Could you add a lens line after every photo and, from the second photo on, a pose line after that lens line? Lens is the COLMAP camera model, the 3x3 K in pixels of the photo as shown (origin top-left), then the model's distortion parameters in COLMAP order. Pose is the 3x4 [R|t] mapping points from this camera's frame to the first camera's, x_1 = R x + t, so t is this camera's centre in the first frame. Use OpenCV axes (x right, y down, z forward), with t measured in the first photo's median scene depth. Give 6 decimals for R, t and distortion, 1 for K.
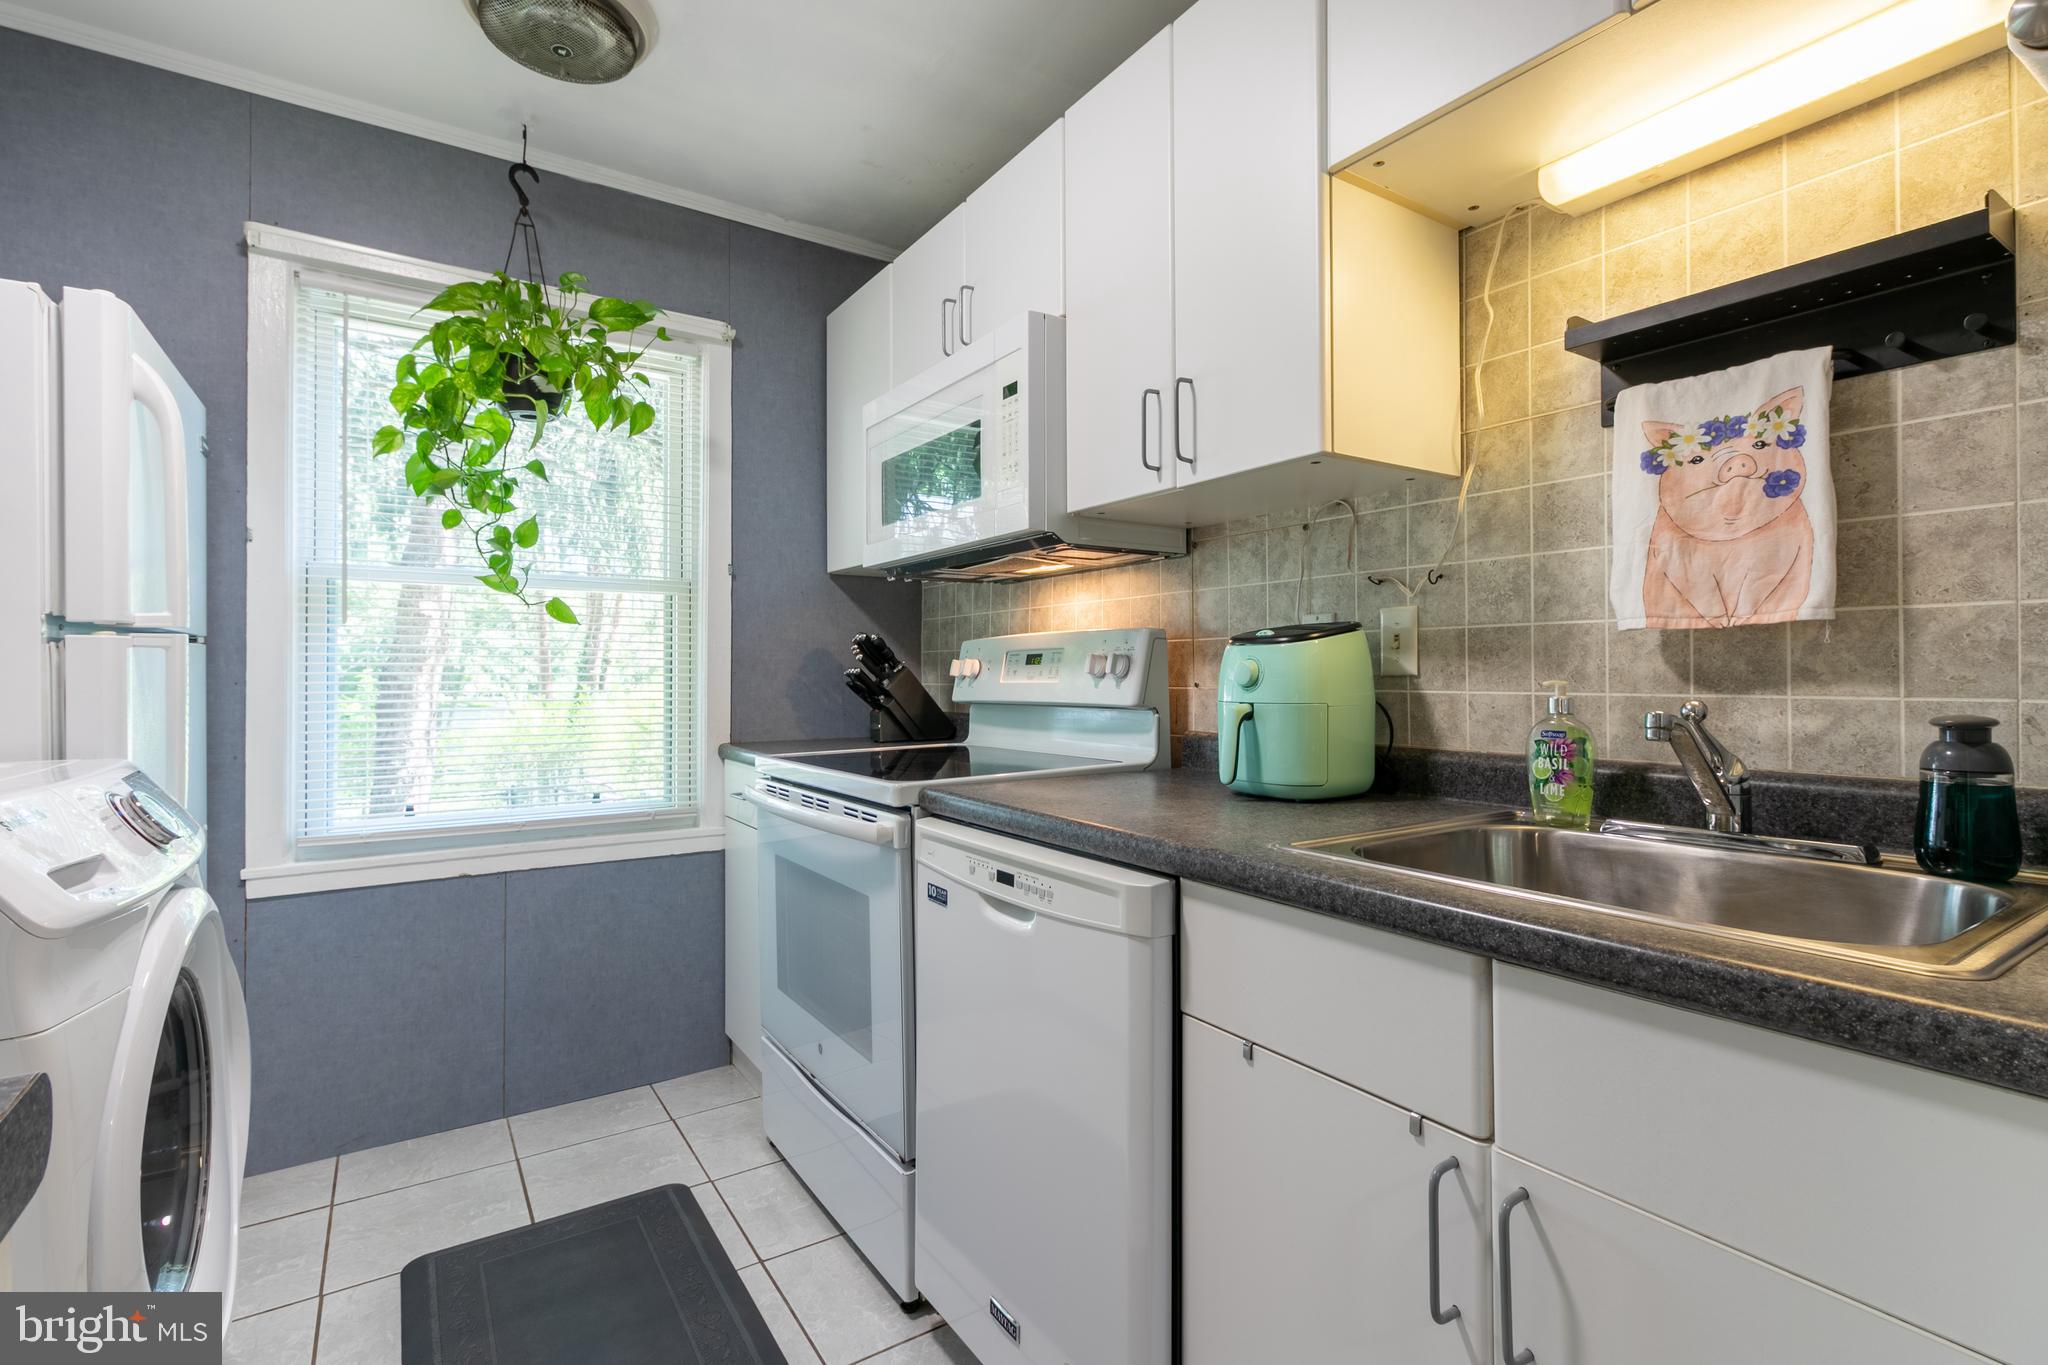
lens RADIAL K [[945.2, 0, 1022.1], [0, 945.2, 672.0], [0, 0, 1]] dist [0.011813, 0.000278]
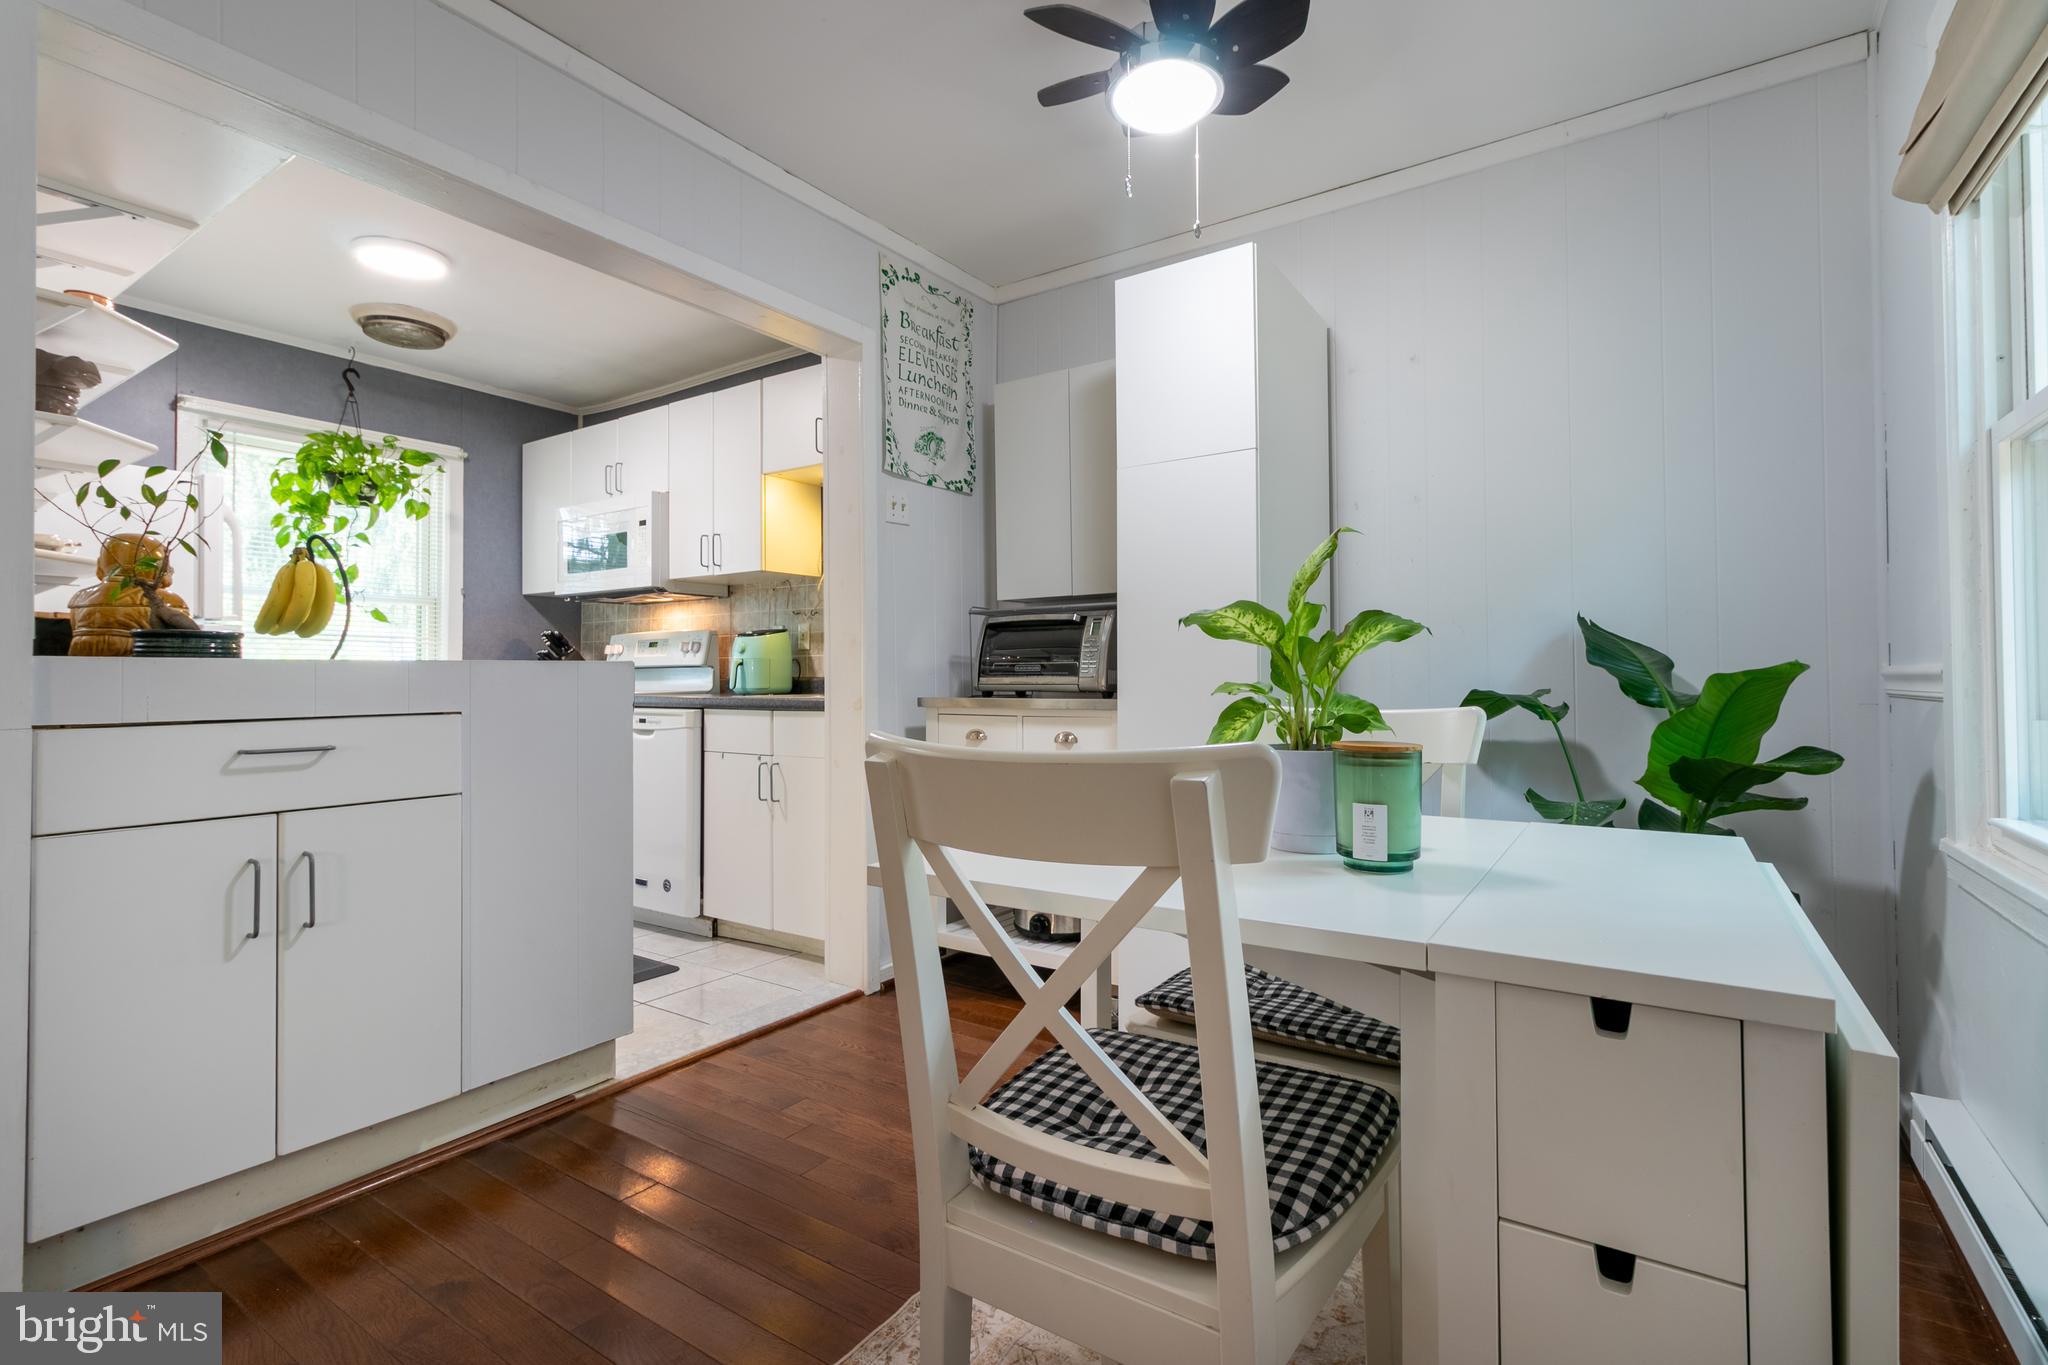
lens RADIAL K [[945.2, 0, 1022.7], [0, 945.2, 666.1], [0, 0, 1]] dist [0.011813, 0.000278]
pose [[0.925873, 0.004396, 0.377809, -0.024373], [0.000083, 0.999930, -0.011837, 0.065568], [-0.377834, 0.010991, 0.925808, -1.352895]]
